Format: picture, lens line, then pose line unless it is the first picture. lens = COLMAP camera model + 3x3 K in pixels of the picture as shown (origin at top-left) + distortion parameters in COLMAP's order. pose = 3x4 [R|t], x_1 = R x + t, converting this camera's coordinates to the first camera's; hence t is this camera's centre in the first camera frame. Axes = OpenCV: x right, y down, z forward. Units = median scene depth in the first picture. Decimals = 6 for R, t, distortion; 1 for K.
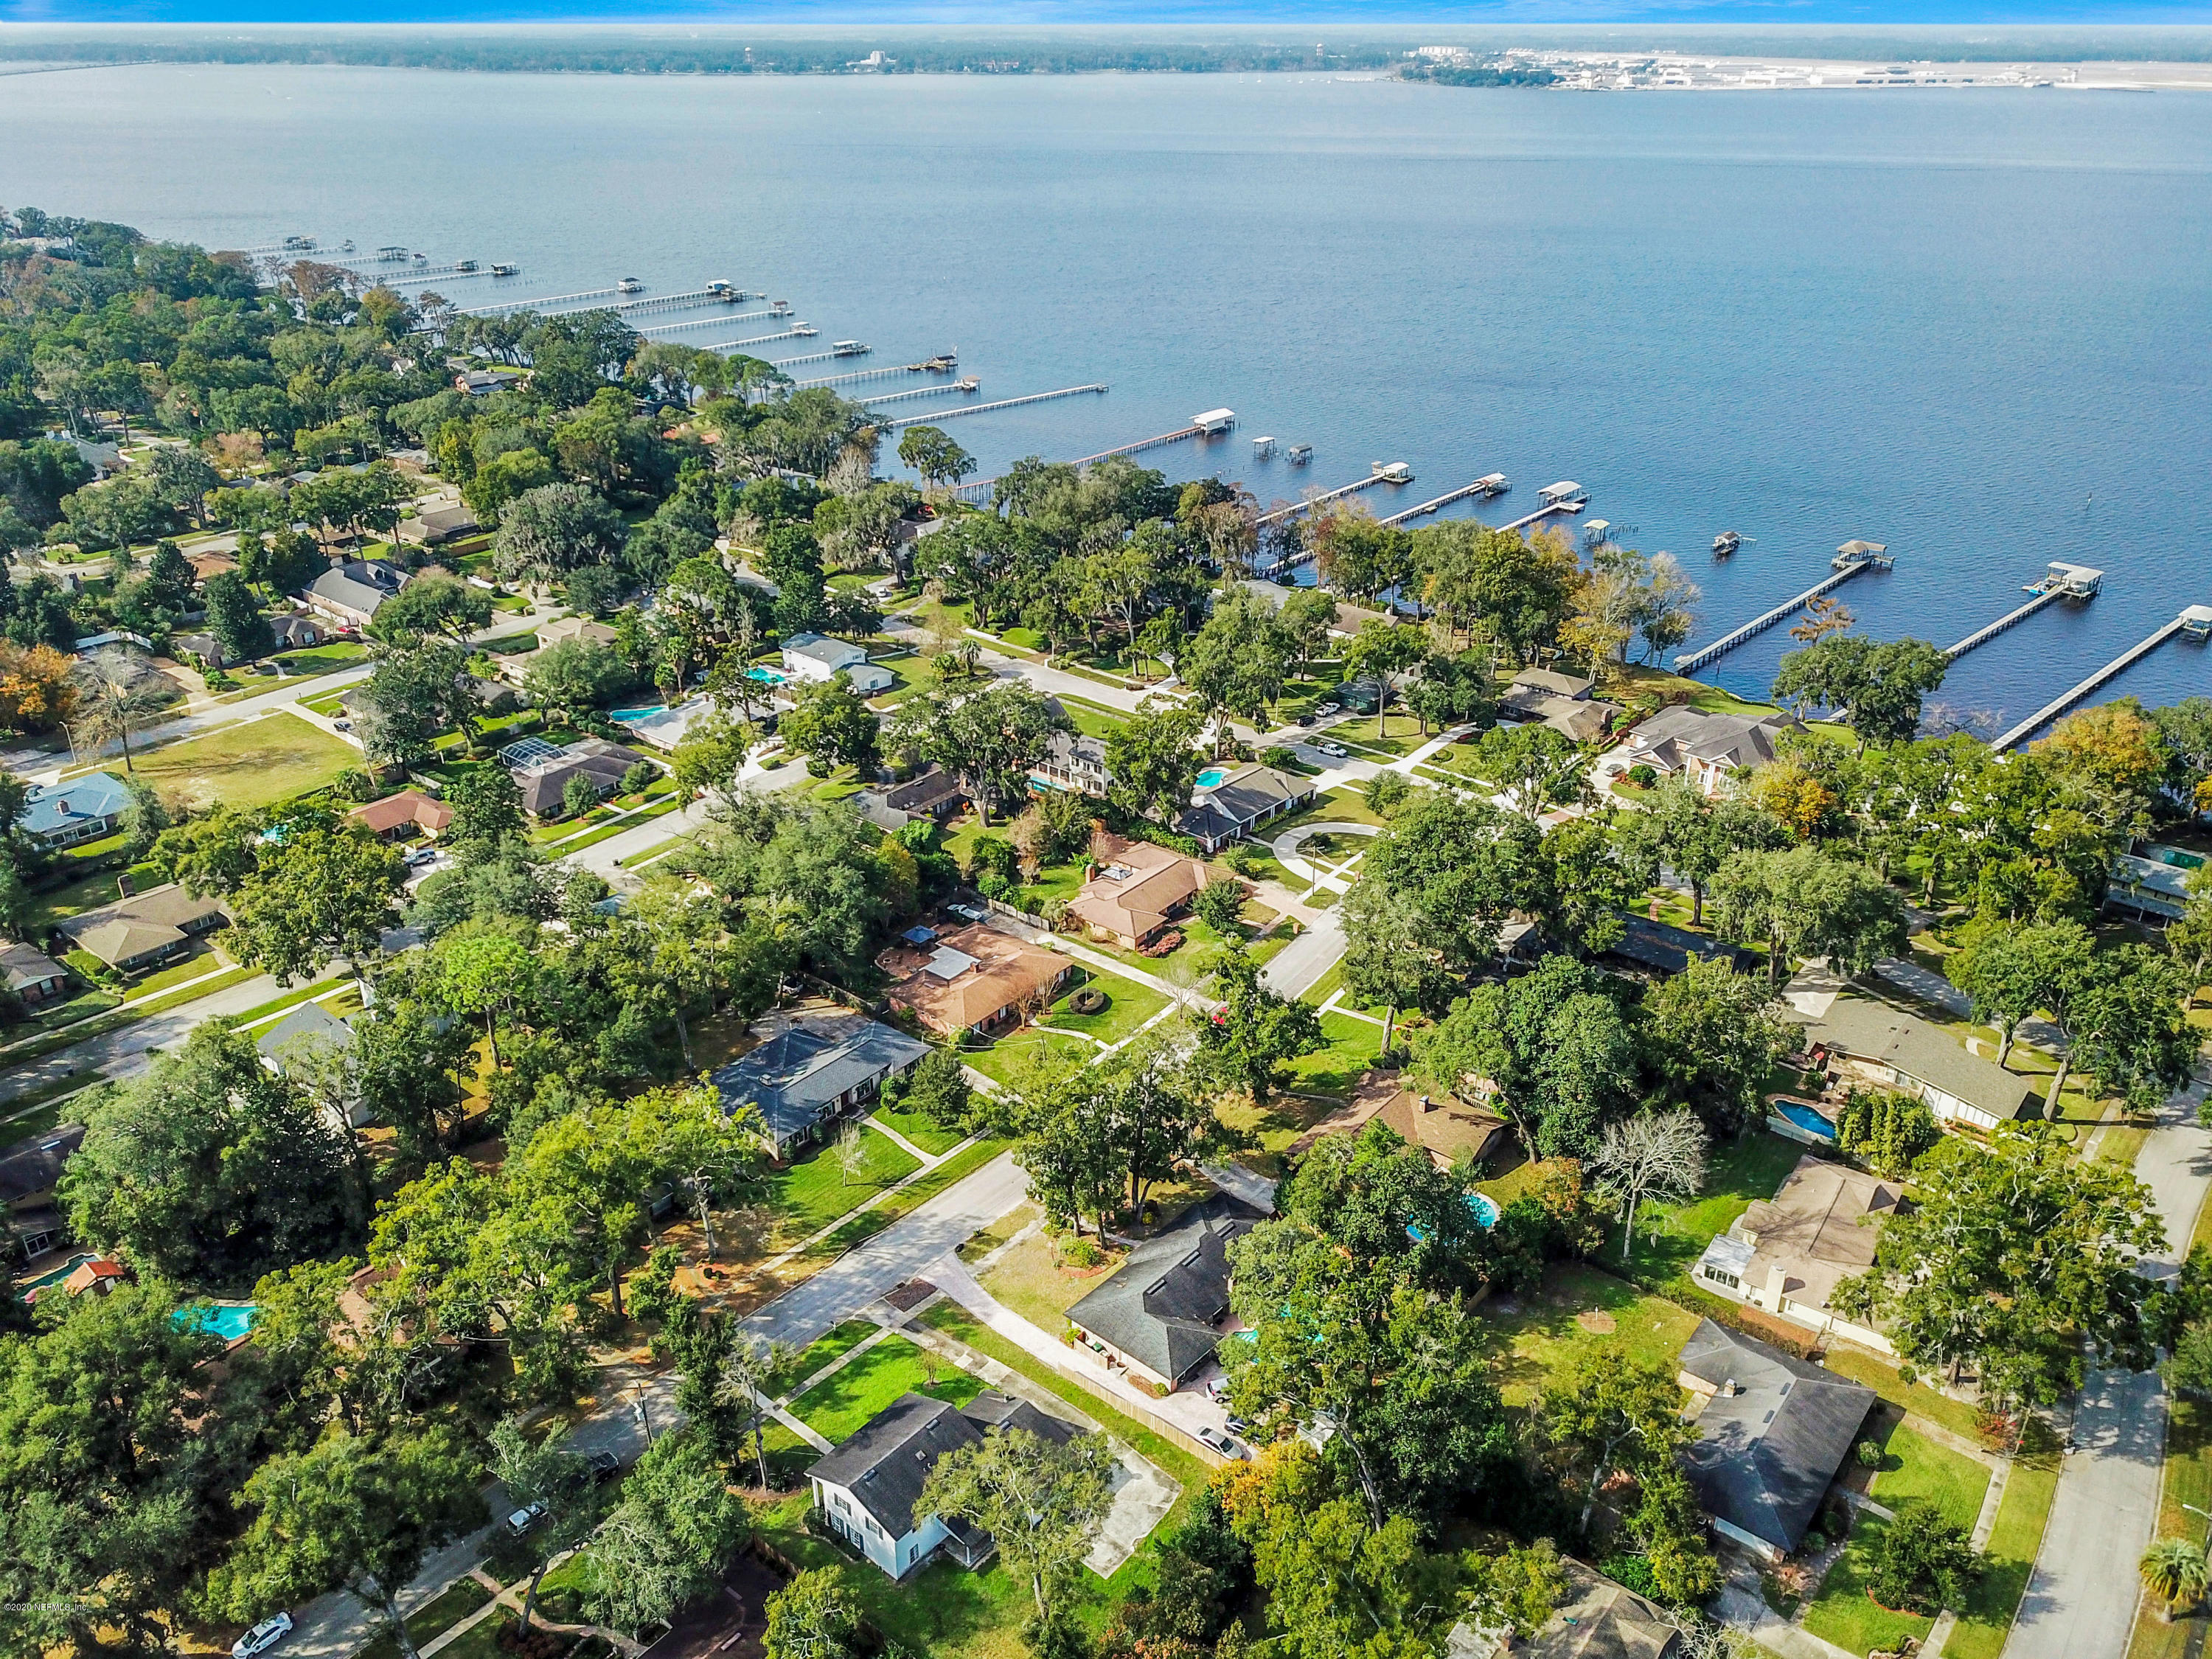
lens RADIAL K [[1688.9, 0, 1084.6], [0, 1688.9, 843.1], [0, 0, 1]] dist [0.010663, -0.009163]
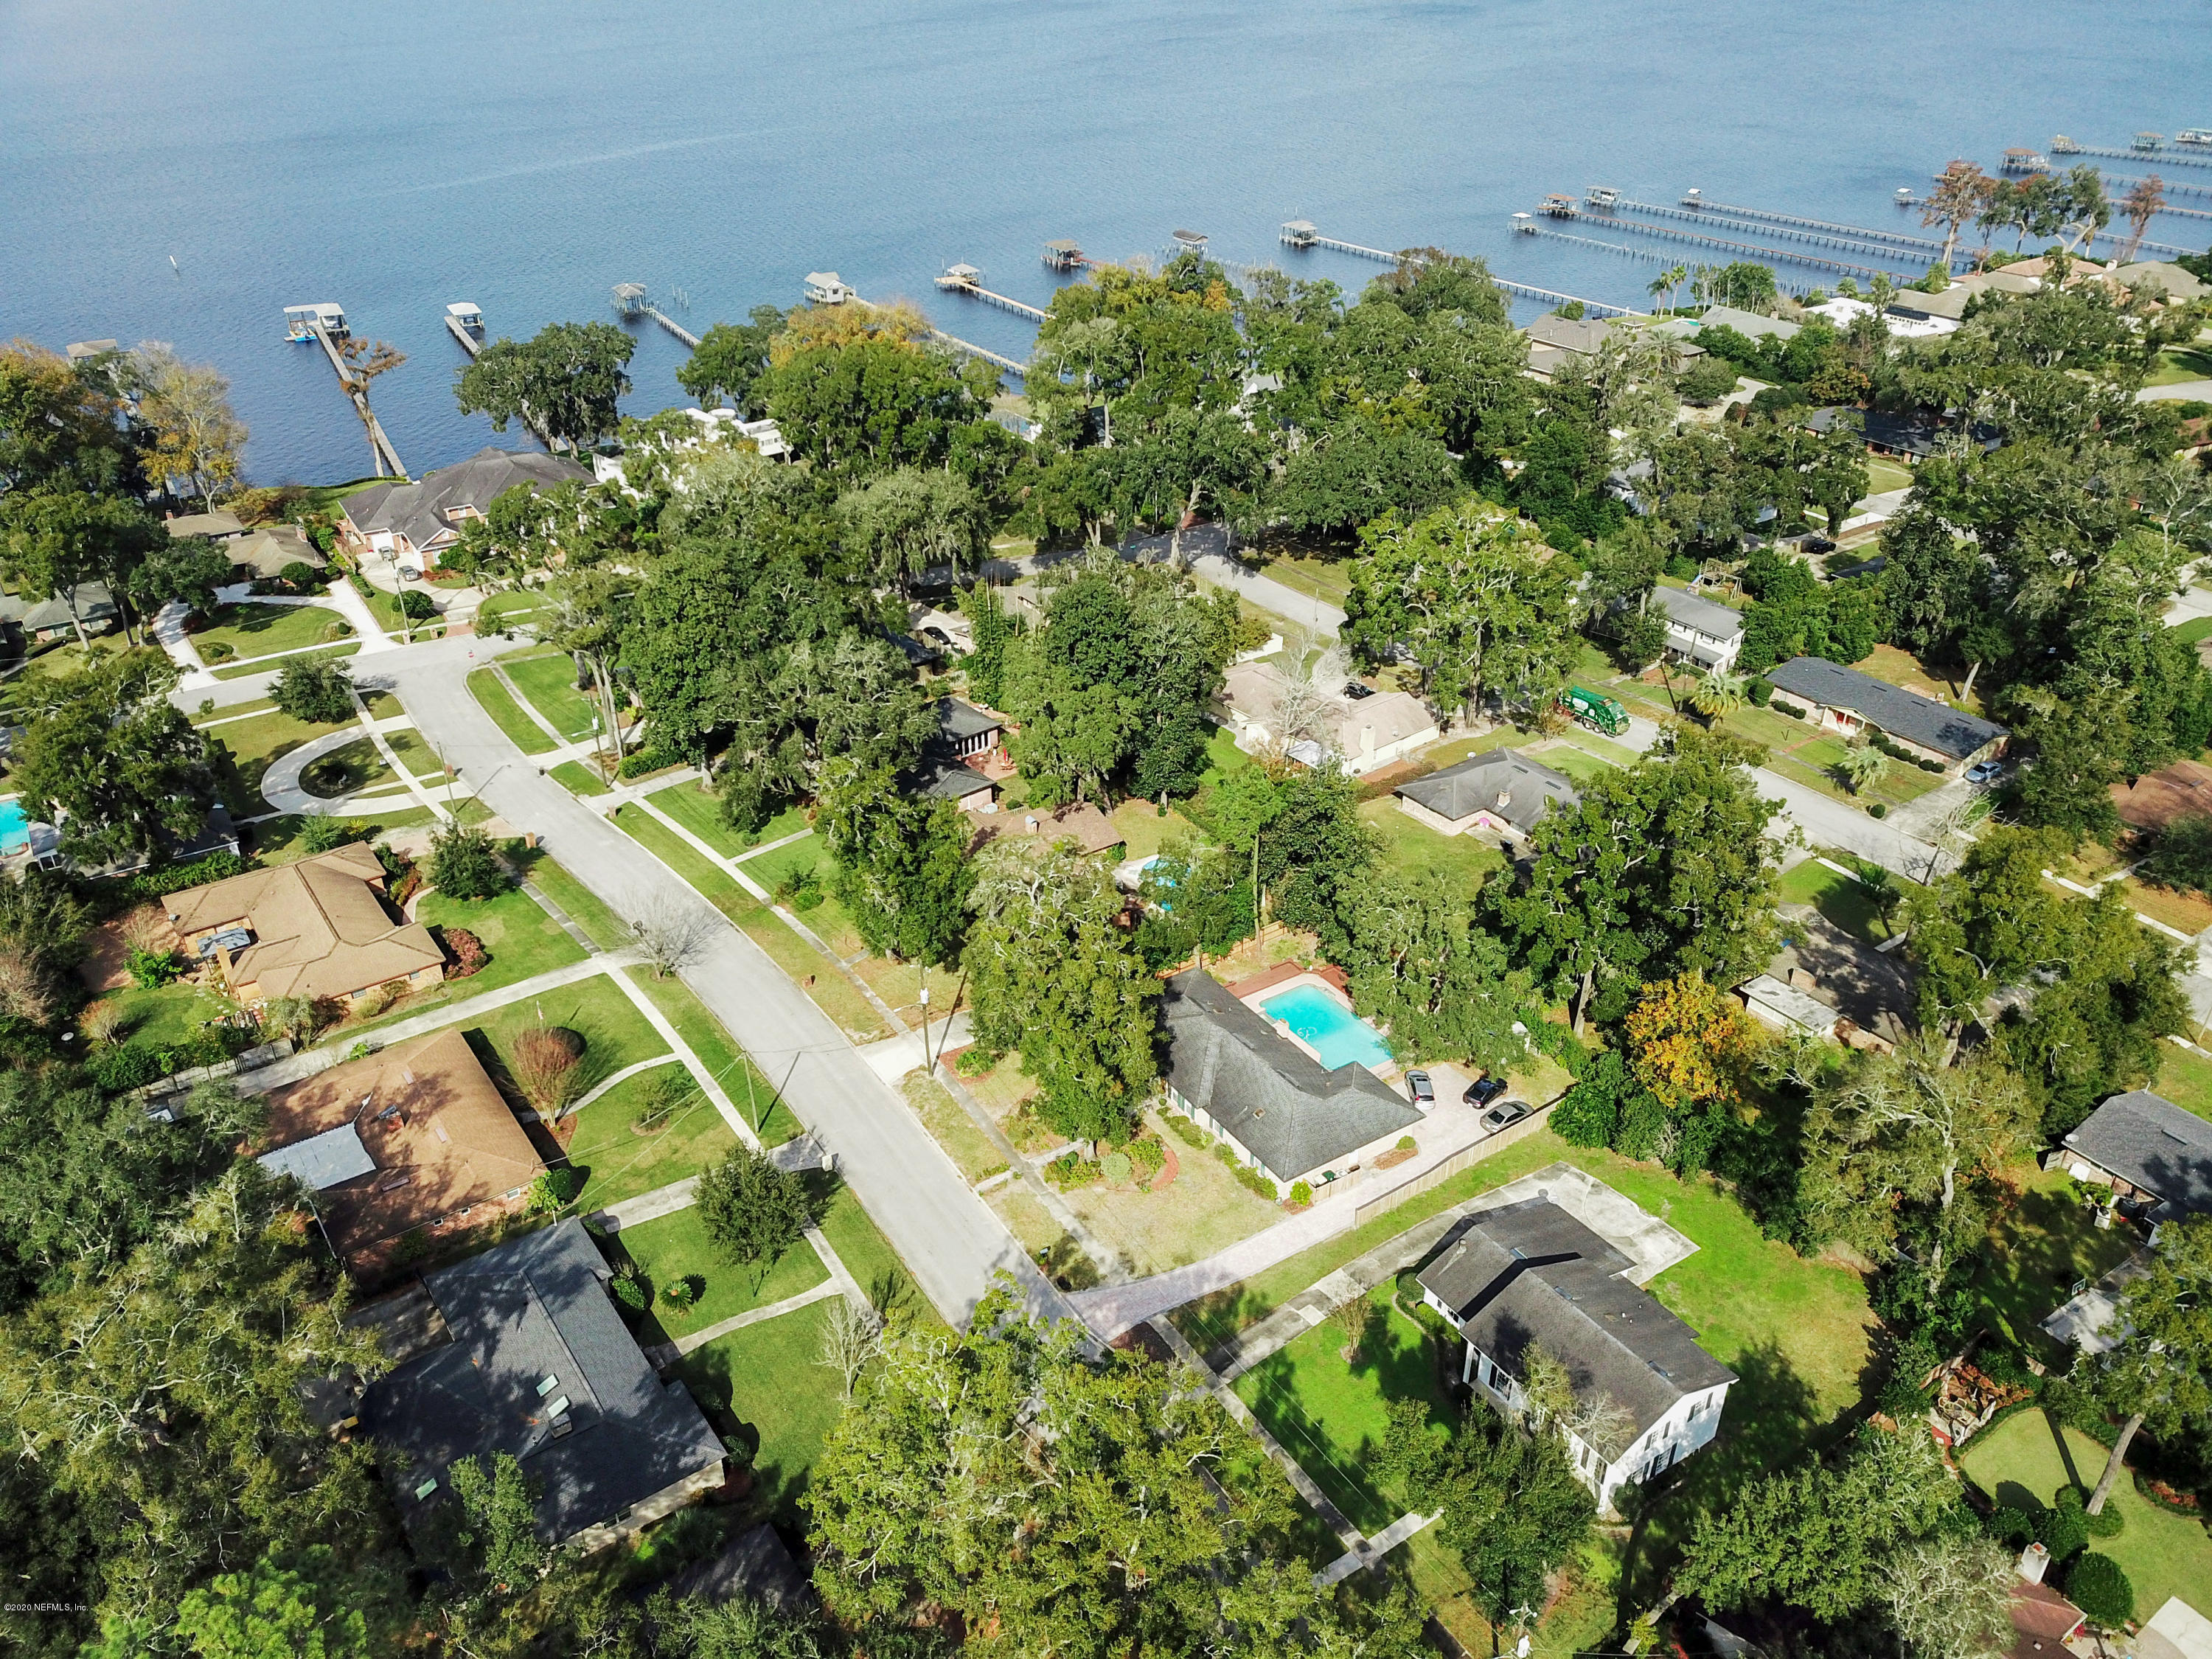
lens RADIAL K [[1688.9, 0, 1101.8], [0, 1688.9, 814.6], [0, 0, 1]] dist [0.010663, -0.009163]
pose [[0.257968, -0.465150, 0.846811, -0.542769], [0.416242, 0.844471, 0.337063, -0.129586], [-0.871892, 0.265527, 0.411461, 0.672158]]
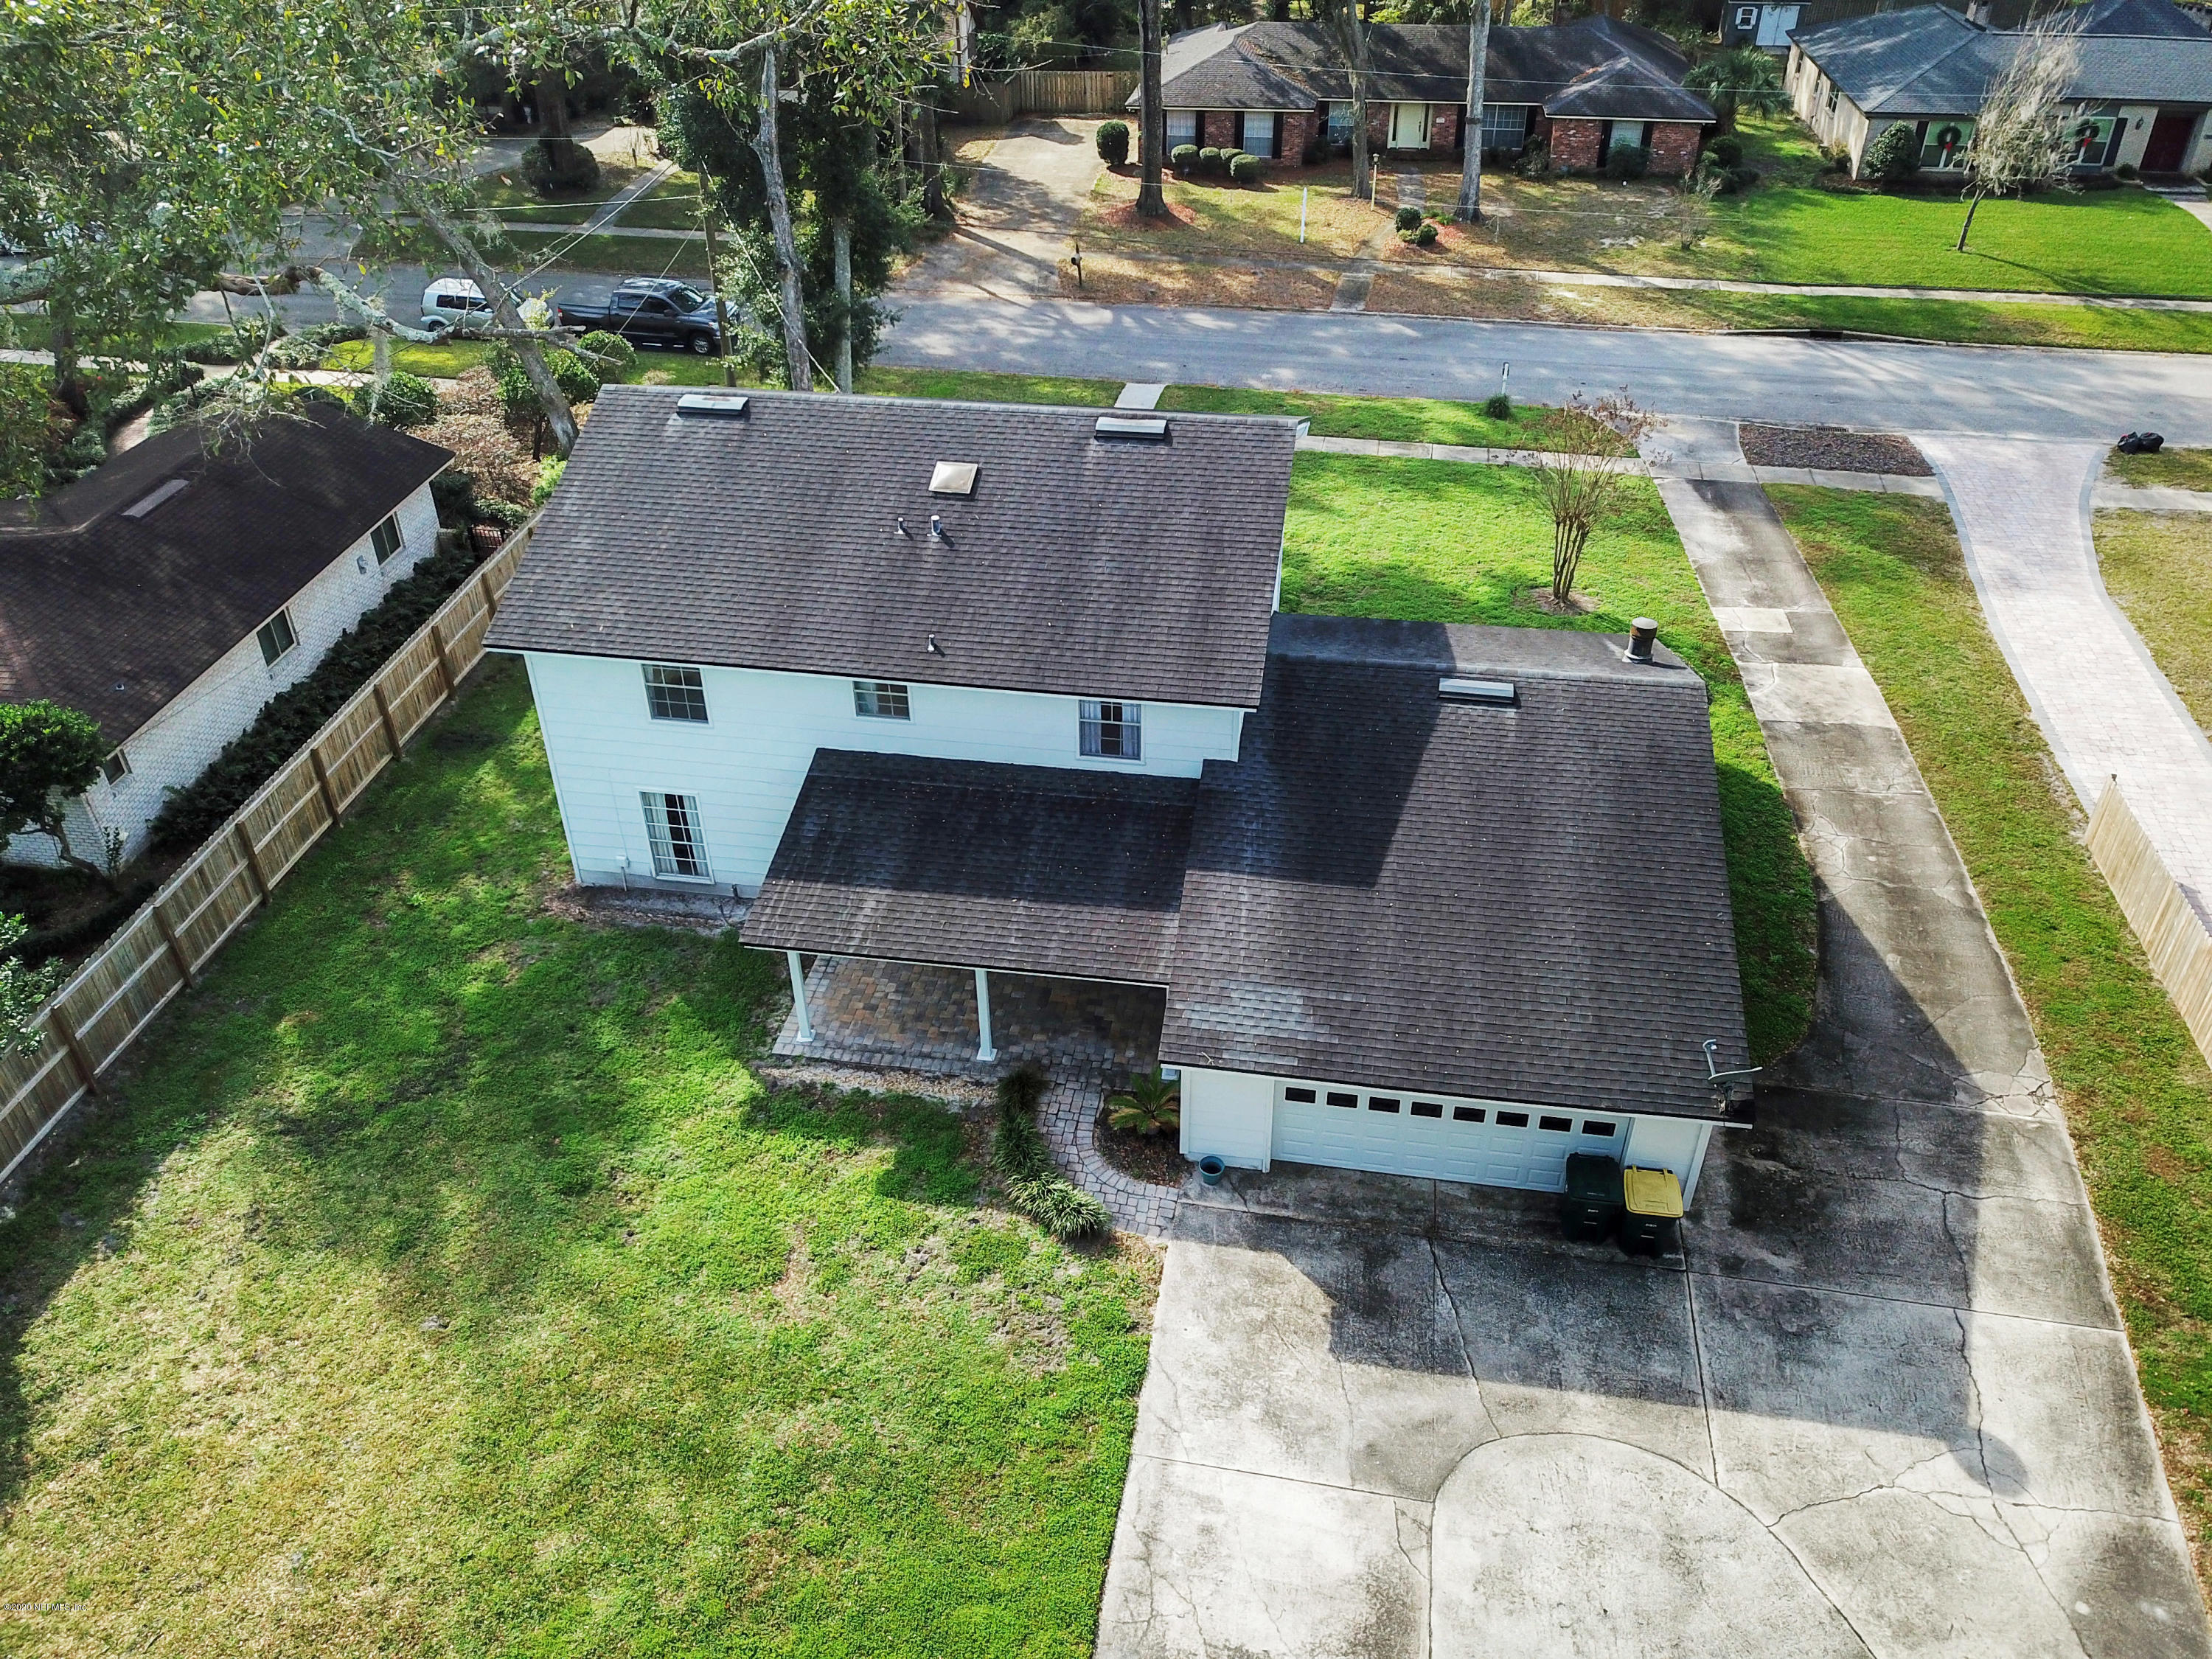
lens RADIAL K [[1688.9, 0, 1100.8], [0, 1688.9, 835.0], [0, 0, 1]] dist [0.010663, -0.009163]
pose [[0.517993, 0.496195, -0.696760, 0.054624], [-0.367910, 0.864602, 0.342207, 0.262136], [0.772221, 0.079085, 0.630413, 0.720860]]
